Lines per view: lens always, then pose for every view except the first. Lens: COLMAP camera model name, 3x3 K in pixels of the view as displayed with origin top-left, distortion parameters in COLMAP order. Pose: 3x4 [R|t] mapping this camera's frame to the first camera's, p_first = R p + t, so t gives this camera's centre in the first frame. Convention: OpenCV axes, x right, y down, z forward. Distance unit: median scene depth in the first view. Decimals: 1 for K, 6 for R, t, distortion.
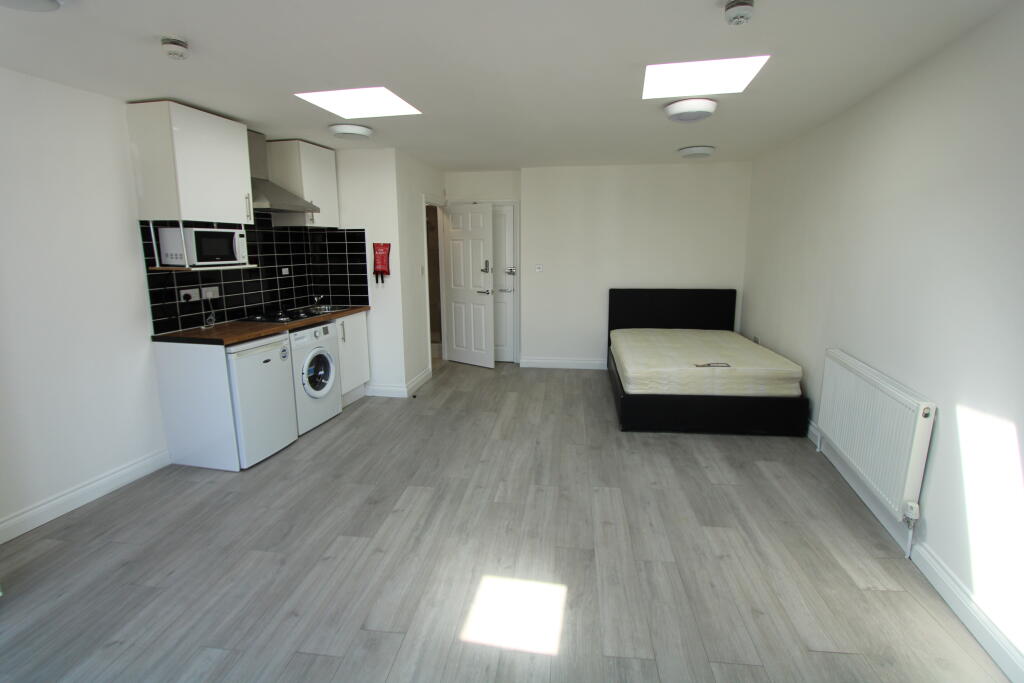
lens RADIAL K [[478.7, 0, 512.0], [0, 478.7, 341.5], [0, 0, 1]] dist [-0.015158, 0.000924]
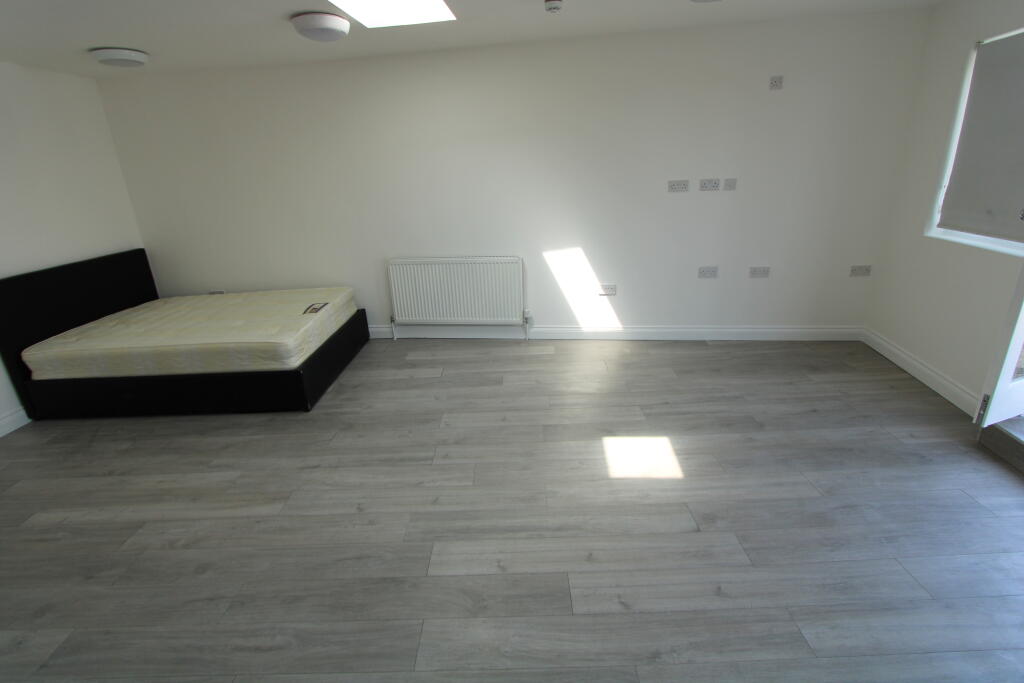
lens RADIAL K [[478.7, 0, 512.0], [0, 478.7, 341.5], [0, 0, 1]] dist [-0.015158, 0.000924]
pose [[-0.114829, -0.329506, 0.937145, -0.715666], [0.245300, 0.904765, 0.348178, -0.163369], [-0.962623, 0.269863, -0.023065, 0.831639]]
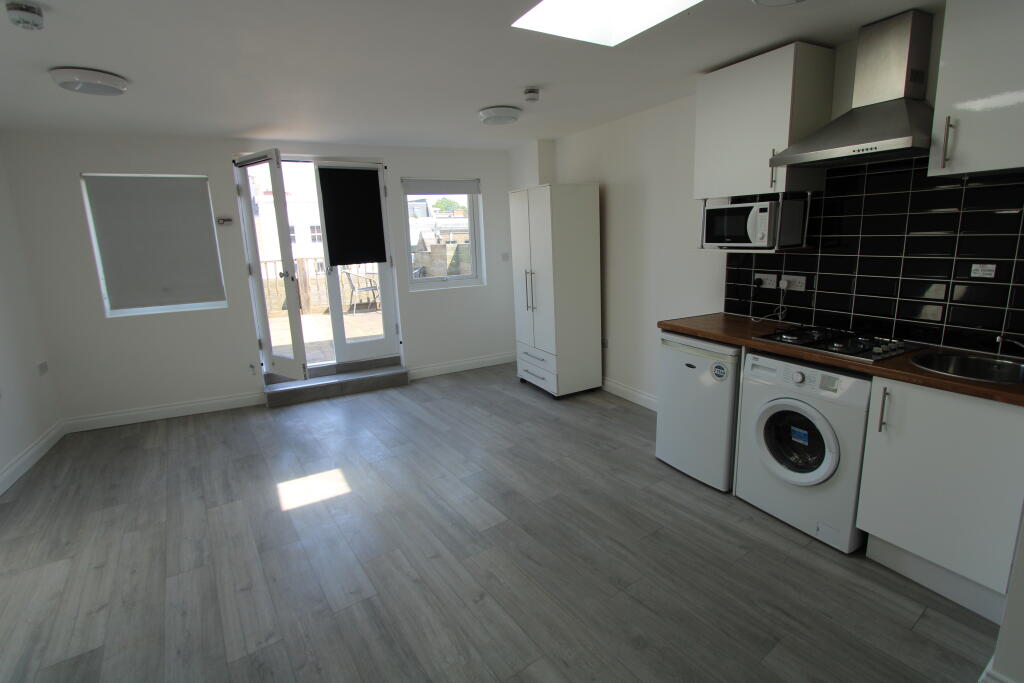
lens RADIAL K [[478.7, 0, 512.0], [0, 478.7, 341.5], [0, 0, 1]] dist [-0.015158, 0.000924]
pose [[-0.745236, 0.174869, -0.643462, 0.268661], [-0.094701, 0.927461, 0.361729, -0.297188], [0.660041, 0.330510, -0.674617, 1.478745]]
